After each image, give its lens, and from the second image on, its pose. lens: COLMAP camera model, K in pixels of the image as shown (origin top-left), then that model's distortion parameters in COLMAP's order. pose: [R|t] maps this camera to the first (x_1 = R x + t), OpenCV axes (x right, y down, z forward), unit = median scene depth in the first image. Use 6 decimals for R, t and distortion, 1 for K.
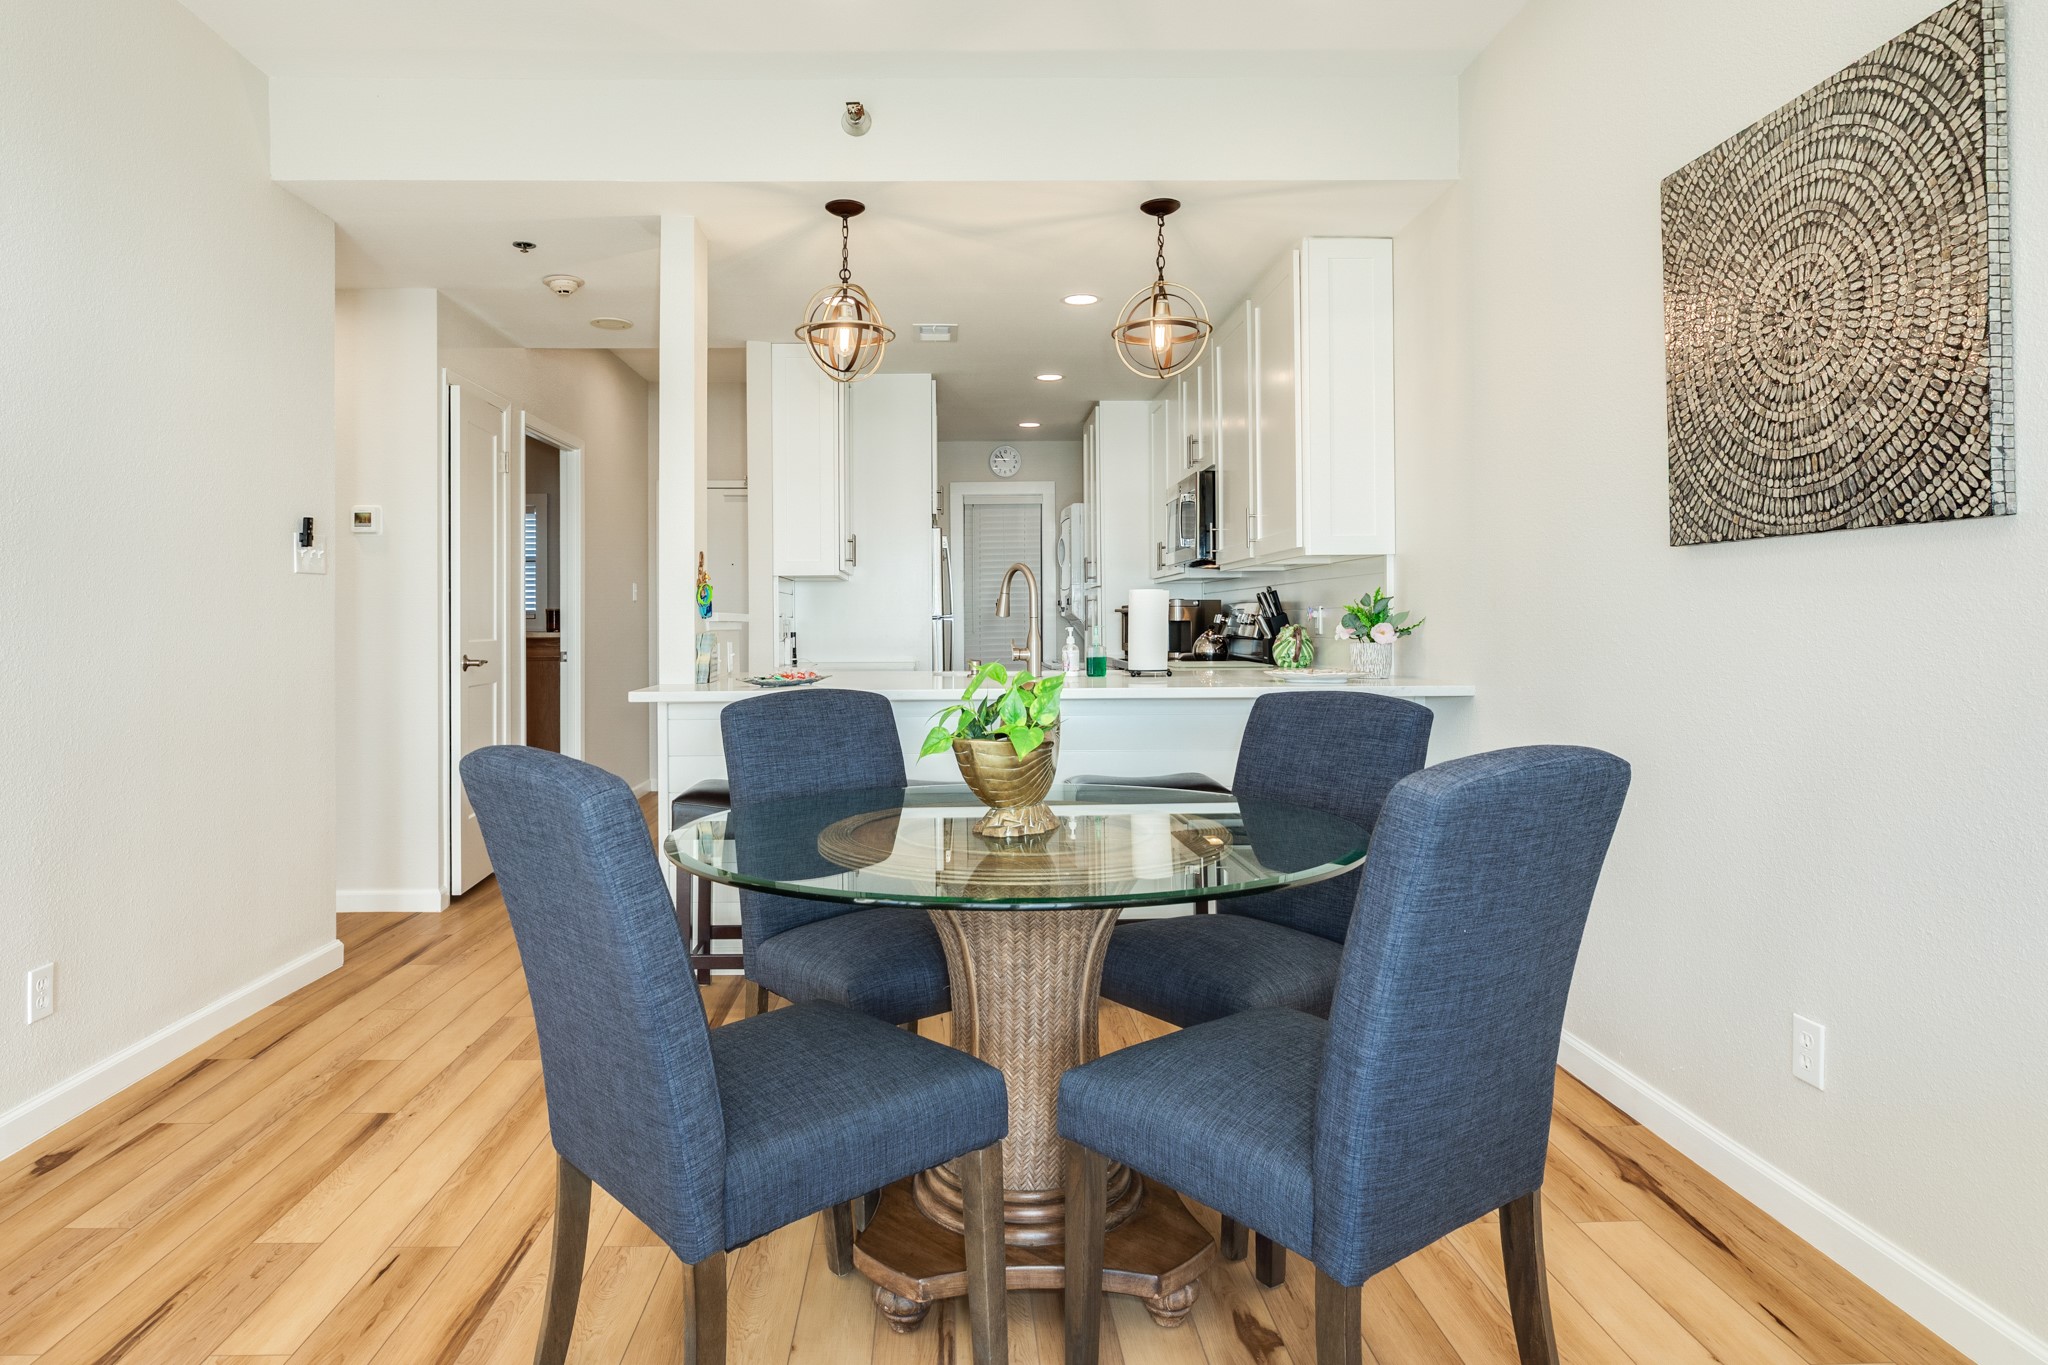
lens RADIAL K [[1194.9, 0, 958.8], [0, 1194.9, 623.3], [0, 0, 1]] dist [0.002724, 0.000340]
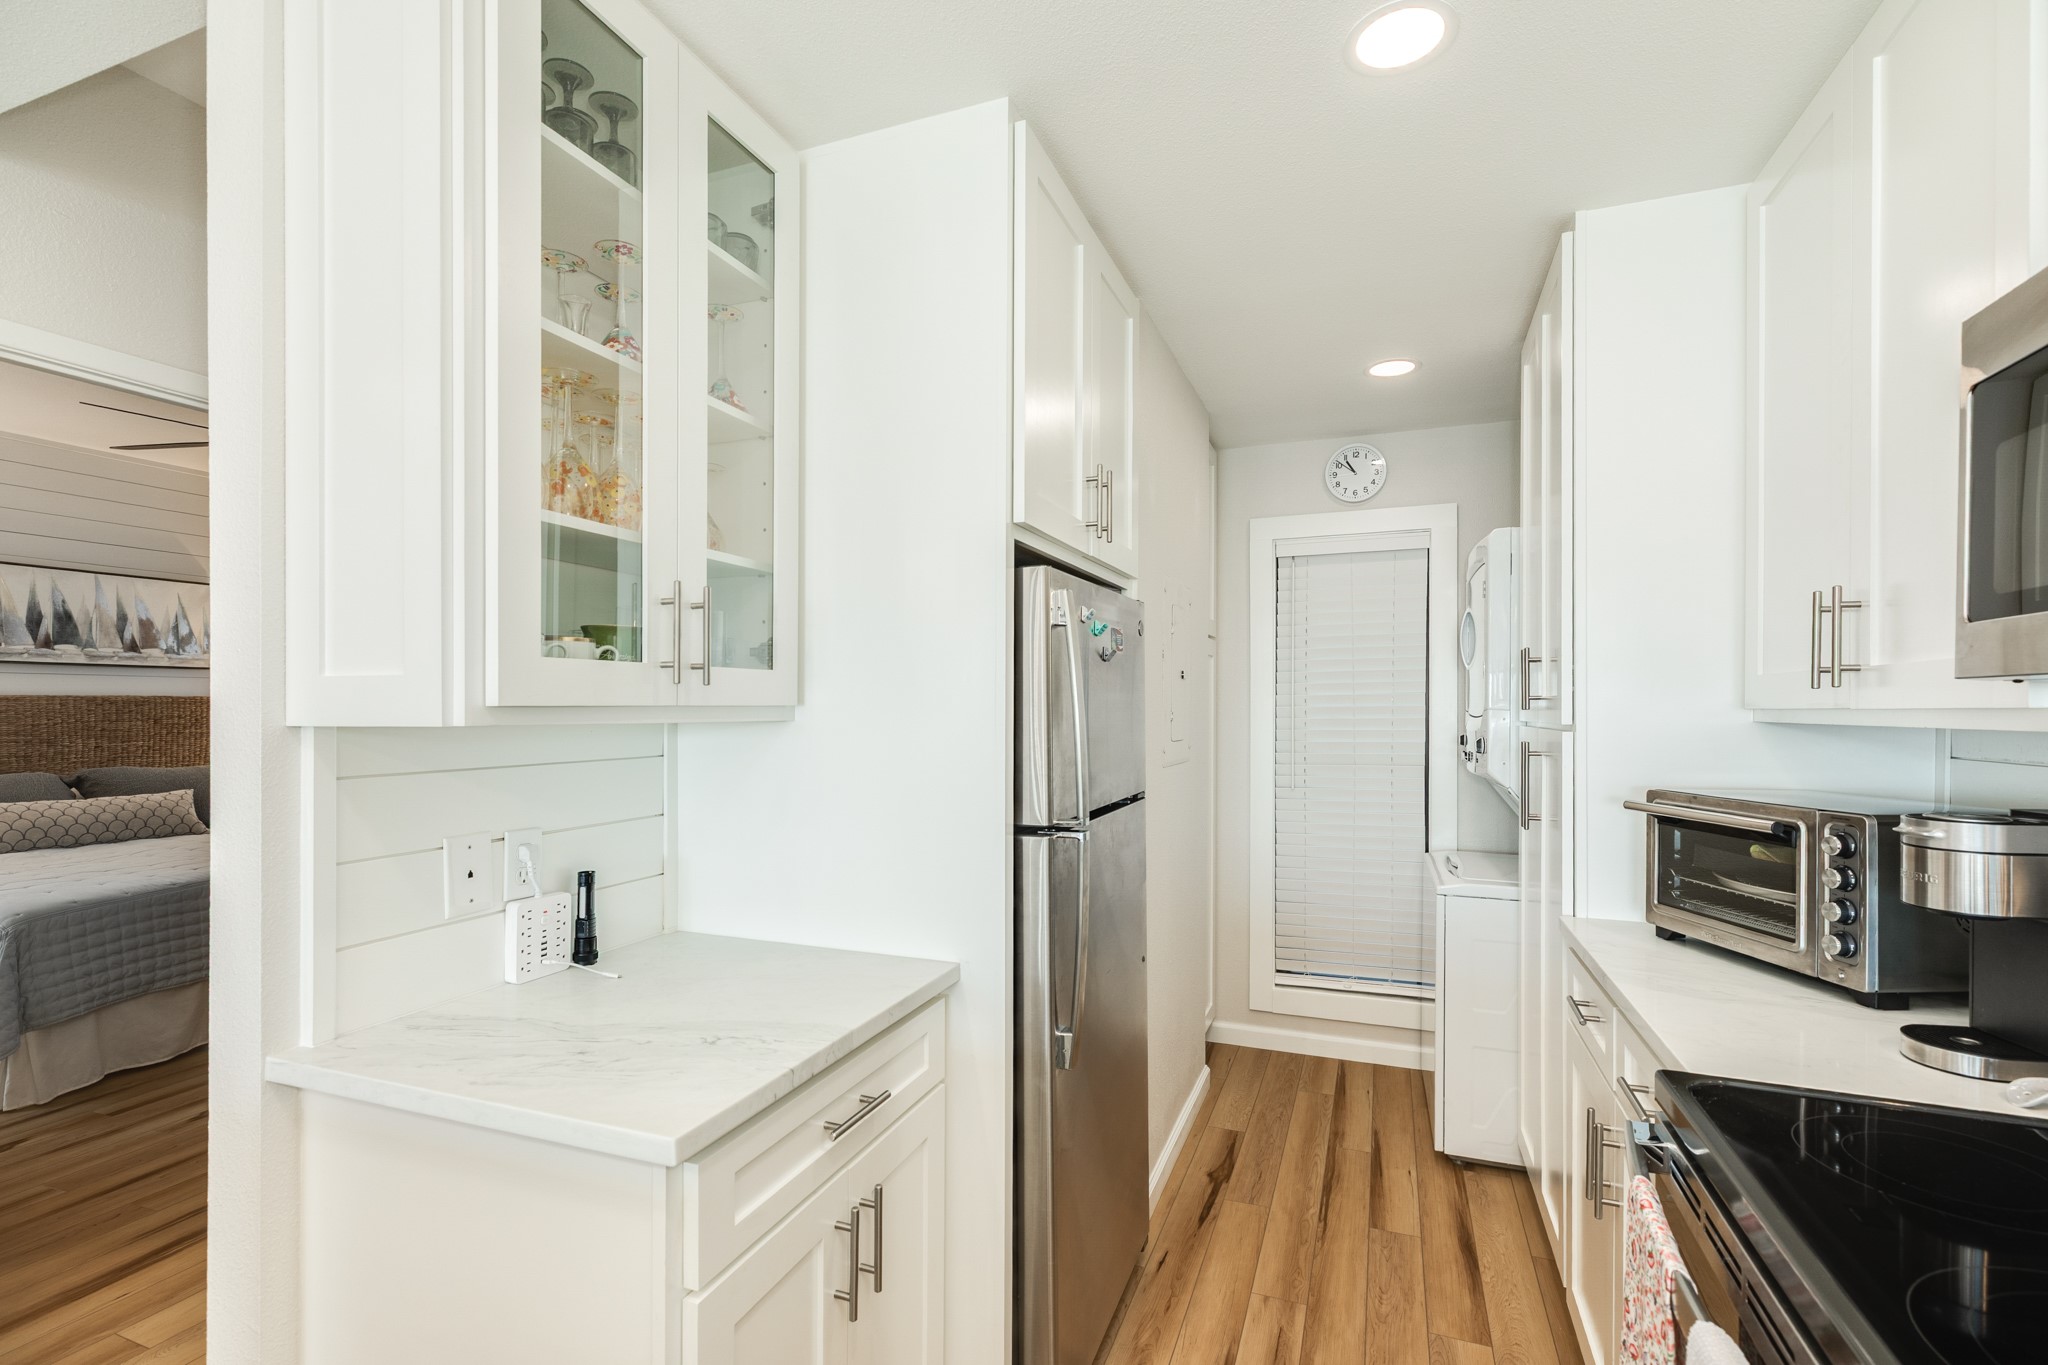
lens RADIAL K [[910.1, 0, 1030.8], [0, 910.1, 701.9], [0, 0, 1]] dist [0.006392, -0.000069]
pose [[0.925087, 0.006325, -0.379704, 0.108841], [-0.006212, 0.999980, 0.001524, -0.056848], [0.379706, 0.000949, 0.925107, 1.029514]]
